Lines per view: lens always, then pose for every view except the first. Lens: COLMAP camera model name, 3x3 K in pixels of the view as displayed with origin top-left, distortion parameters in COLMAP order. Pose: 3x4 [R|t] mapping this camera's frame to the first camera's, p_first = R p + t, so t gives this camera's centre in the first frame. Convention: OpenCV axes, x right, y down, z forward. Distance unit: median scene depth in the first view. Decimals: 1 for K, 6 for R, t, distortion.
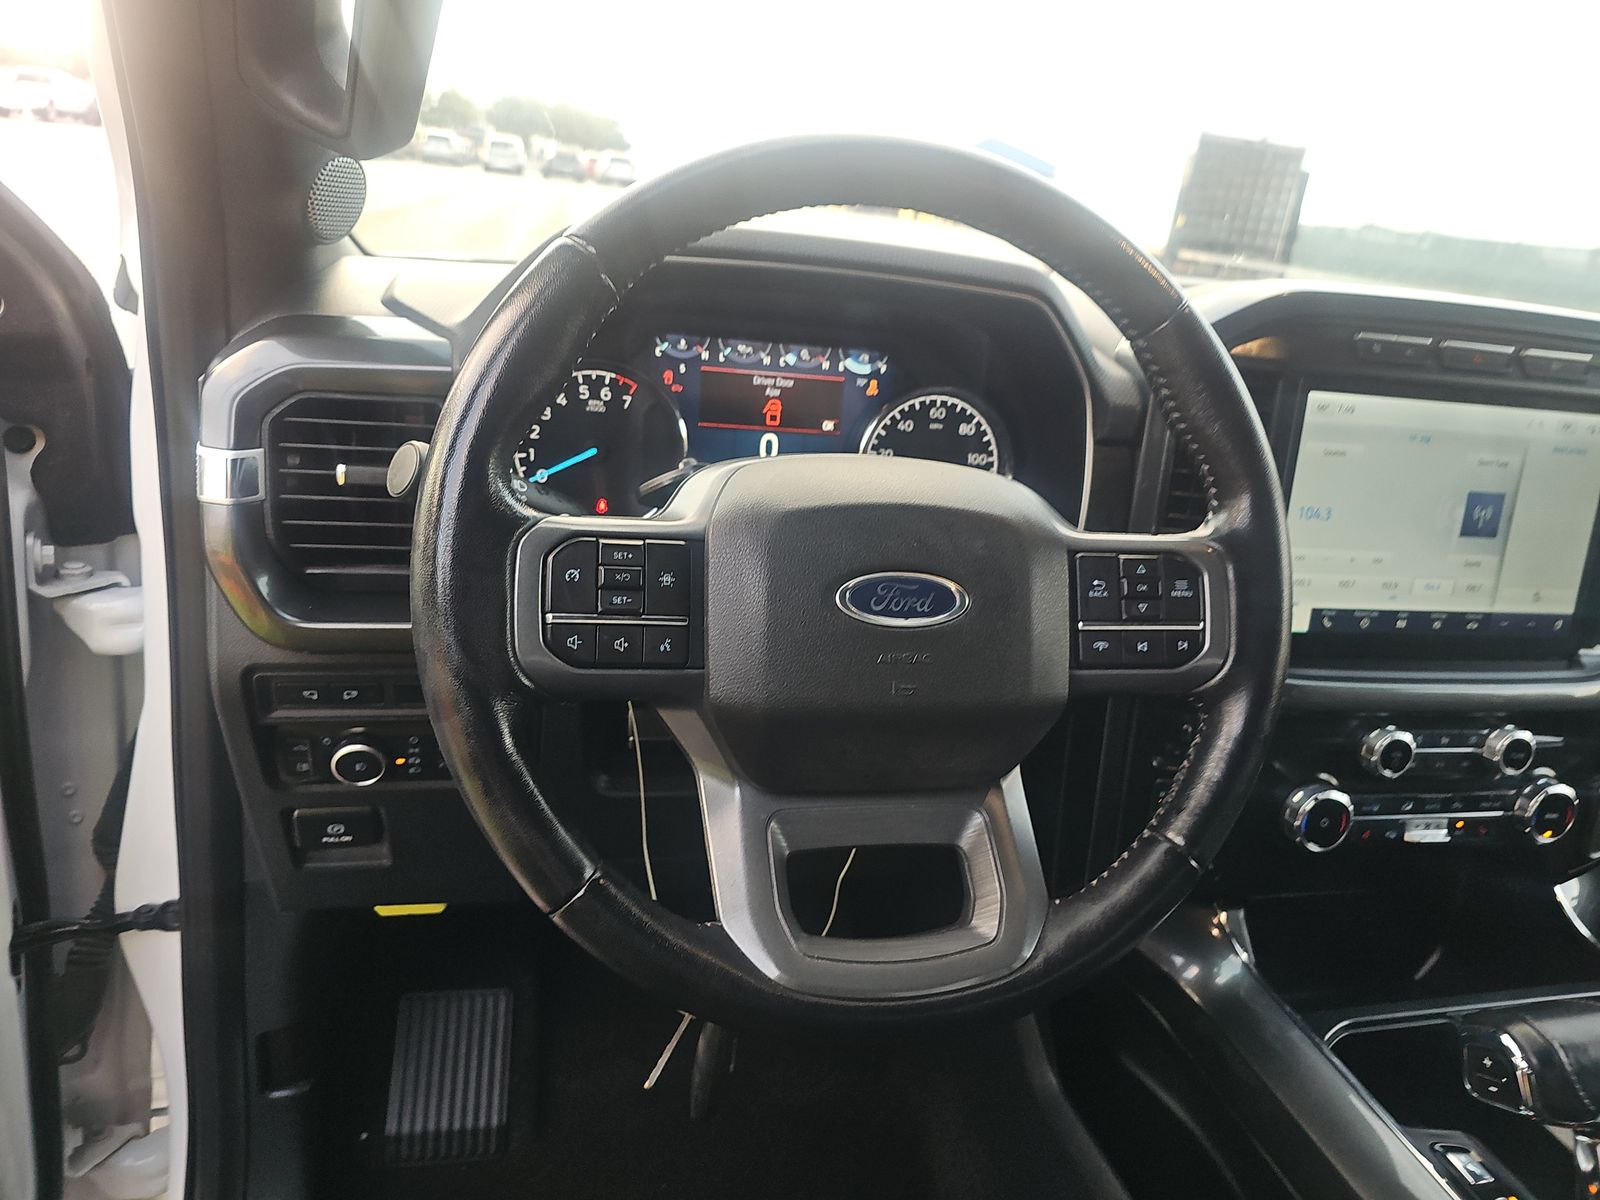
lens RADIAL K [[1057.2, 0, 830.8], [0, 1057.2, 592.9], [0, 0, 1]] dist [0.052501, -0.062640]
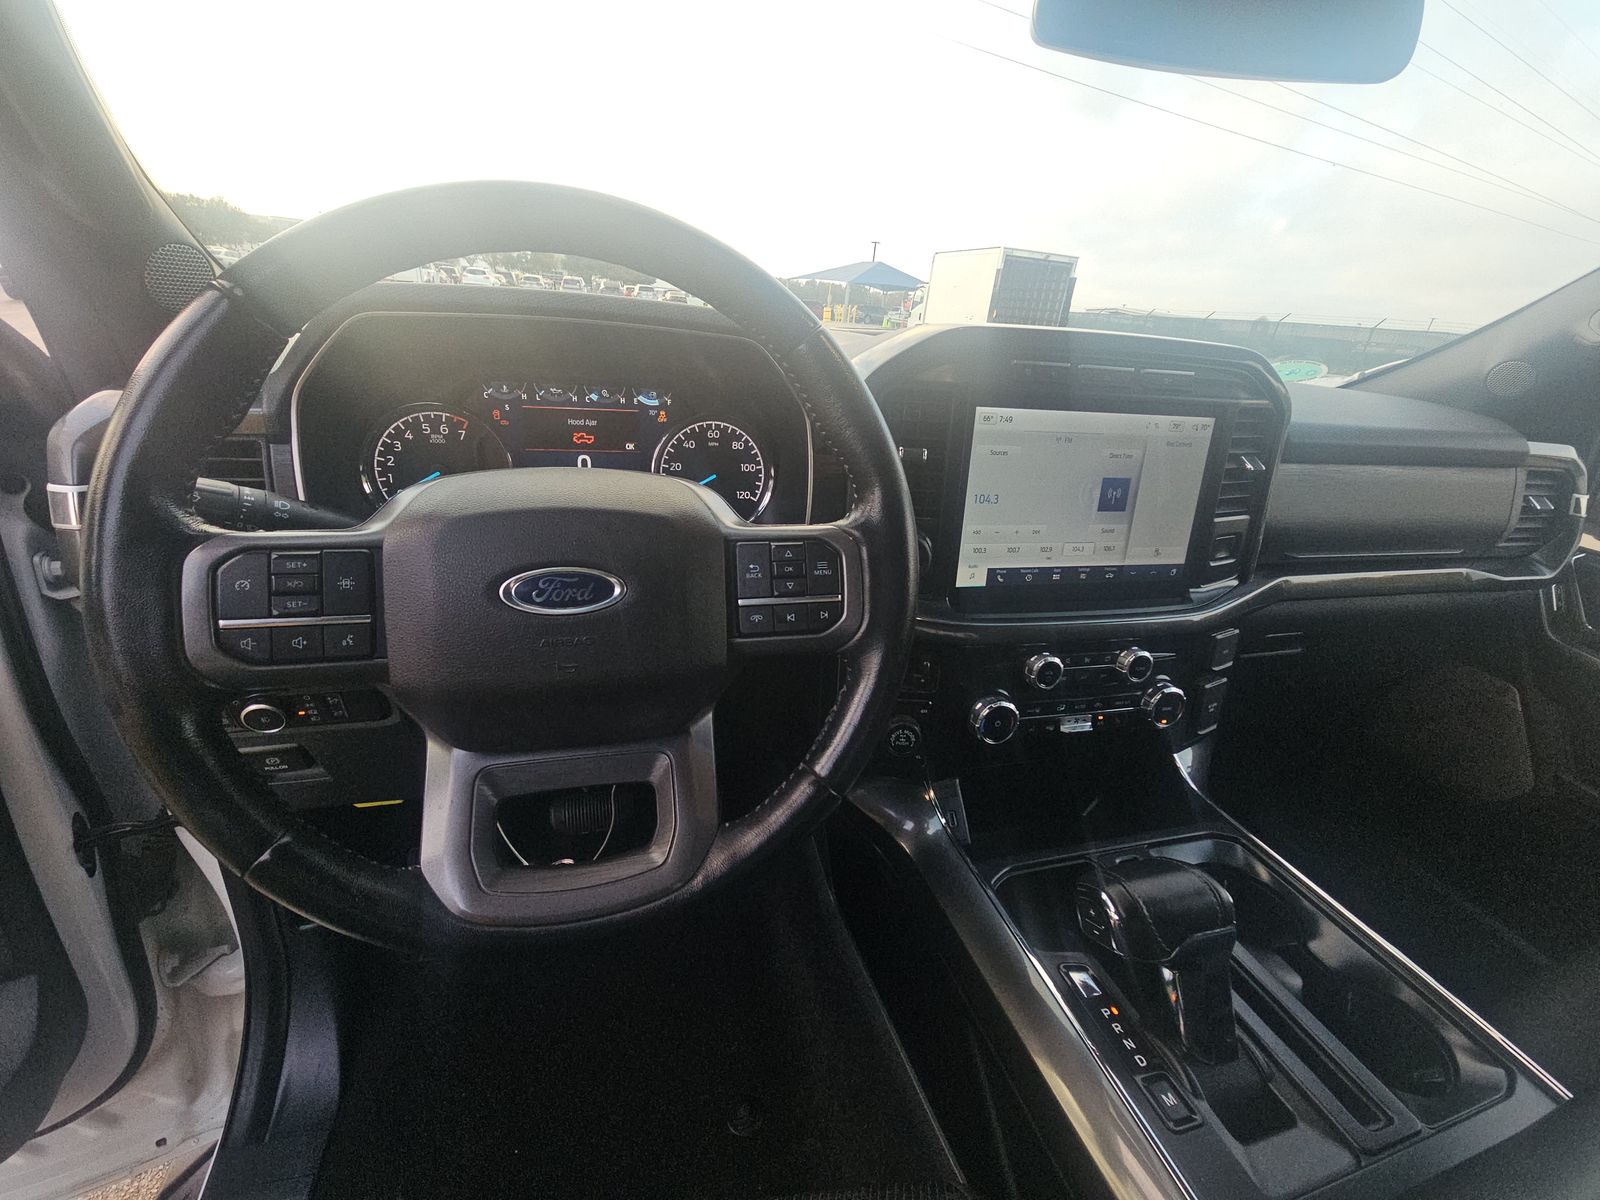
lens RADIAL K [[639.9, 0, 800.0], [0, 639.9, 600.0], [0, 0, 1]] dist [-0.000094, -0.000172]
pose [[0.999131, -0.041664, 0.001473, 0.209908], [0.041447, 0.996496, 0.072648, -0.015368], [-0.004495, -0.072523, 0.997357, 0.184736]]
